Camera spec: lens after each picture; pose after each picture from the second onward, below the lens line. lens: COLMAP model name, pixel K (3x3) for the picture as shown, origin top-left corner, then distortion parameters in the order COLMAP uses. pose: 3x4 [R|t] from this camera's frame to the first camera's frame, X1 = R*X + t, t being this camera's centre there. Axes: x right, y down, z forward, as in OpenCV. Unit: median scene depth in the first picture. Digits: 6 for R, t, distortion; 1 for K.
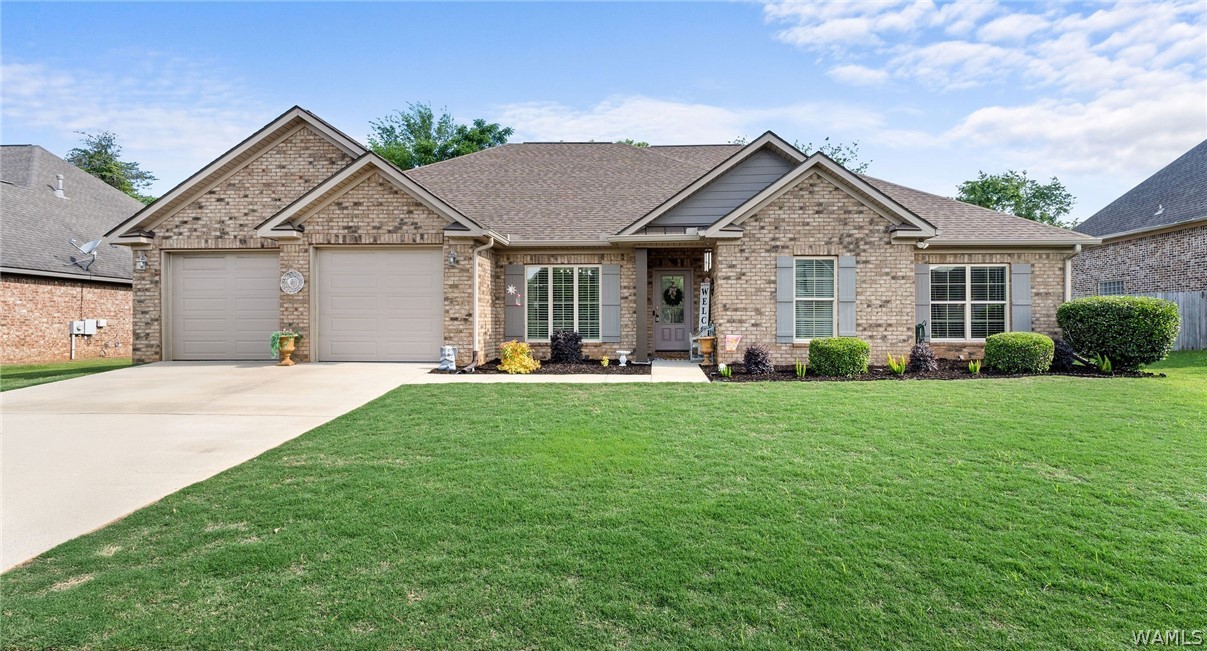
lens RADIAL K [[596.5, 0, 655.2], [0, 596.5, 322.1], [0, 0, 1]] dist [0.004788, 0.000184]
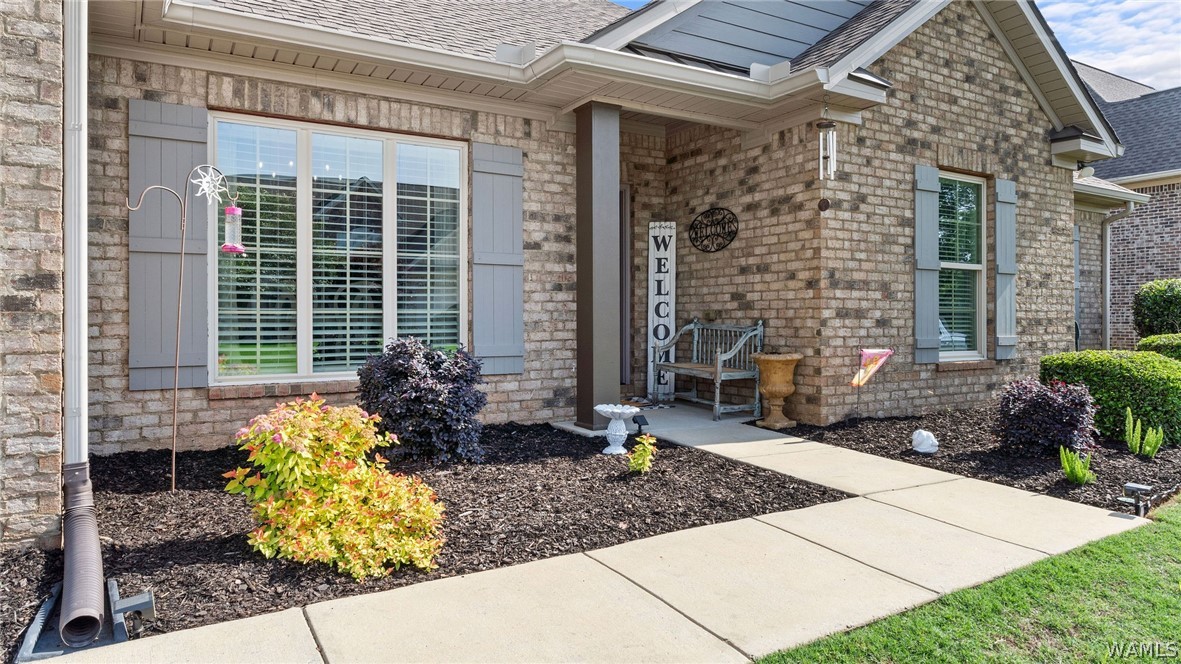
lens RADIAL K [[725.4, 0, 588.2], [0, 725.4, 321.0], [0, 0, 1]] dist [-0.008977, 0.000053]
pose [[0.843314, -0.004038, 0.537406, -0.277903], [-0.004888, 0.999873, 0.015183, -0.003138], [-0.537399, -0.015431, 0.843187, 0.681691]]
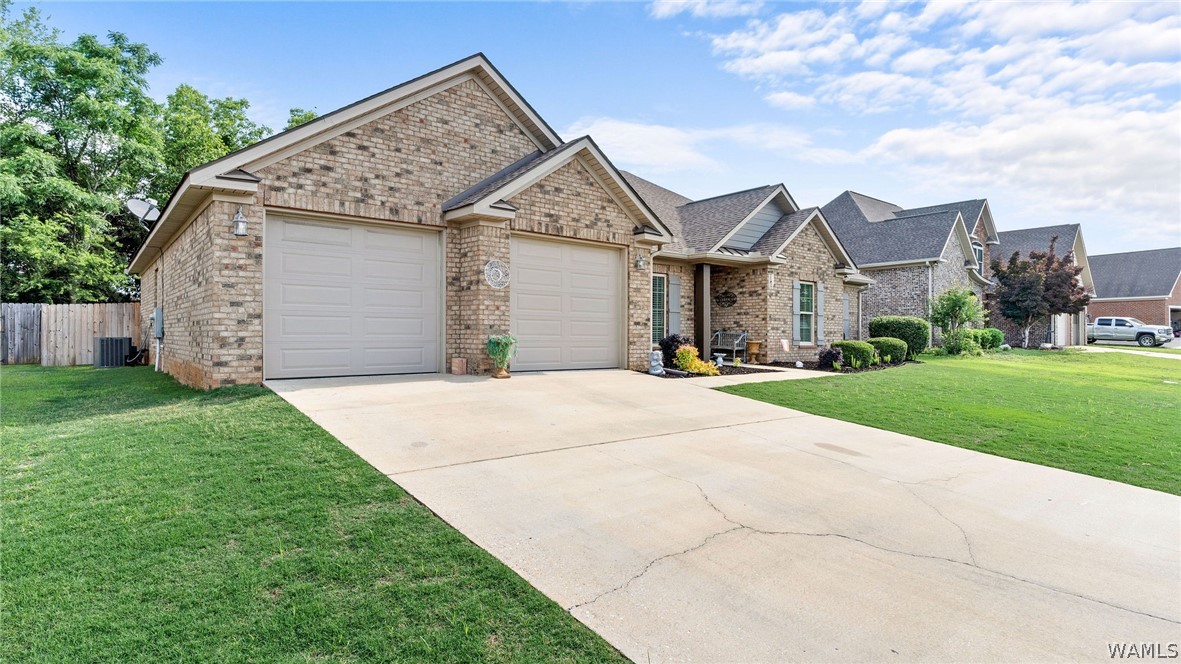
lens RADIAL K [[605.0, 0, 589.0], [0, 605.0, 329.5], [0, 0, 1]] dist [-0.009740, -0.000026]
pose [[0.746693, 0.009937, 0.665095, -1.021906], [-0.013251, 0.999912, -0.000062, 0.005893], [-0.665037, -0.008767, 0.746759, 0.298750]]
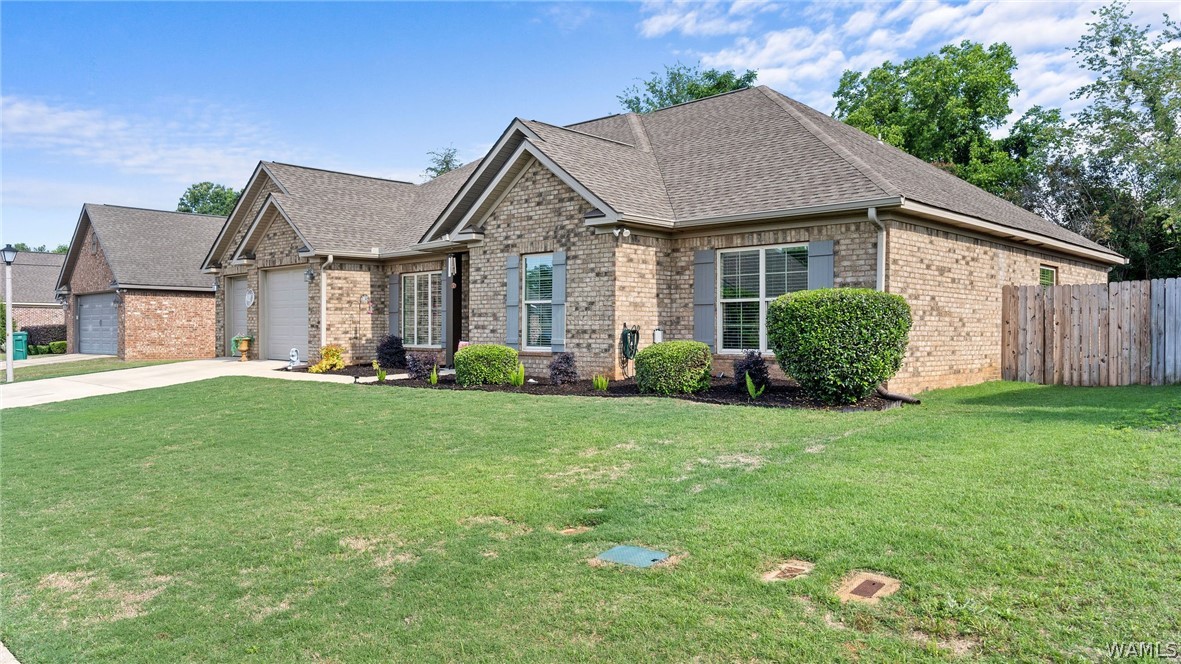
lens RADIAL K [[888.7, 0, 588.7], [0, 888.7, 334.8], [0, 0, 1]] dist [0.007613, -0.000013]
pose [[0.725832, 0.003528, -0.687863, 1.232051], [0.003898, 0.999950, 0.009241, -0.001822], [0.687861, -0.009388, 0.725782, 0.092866]]
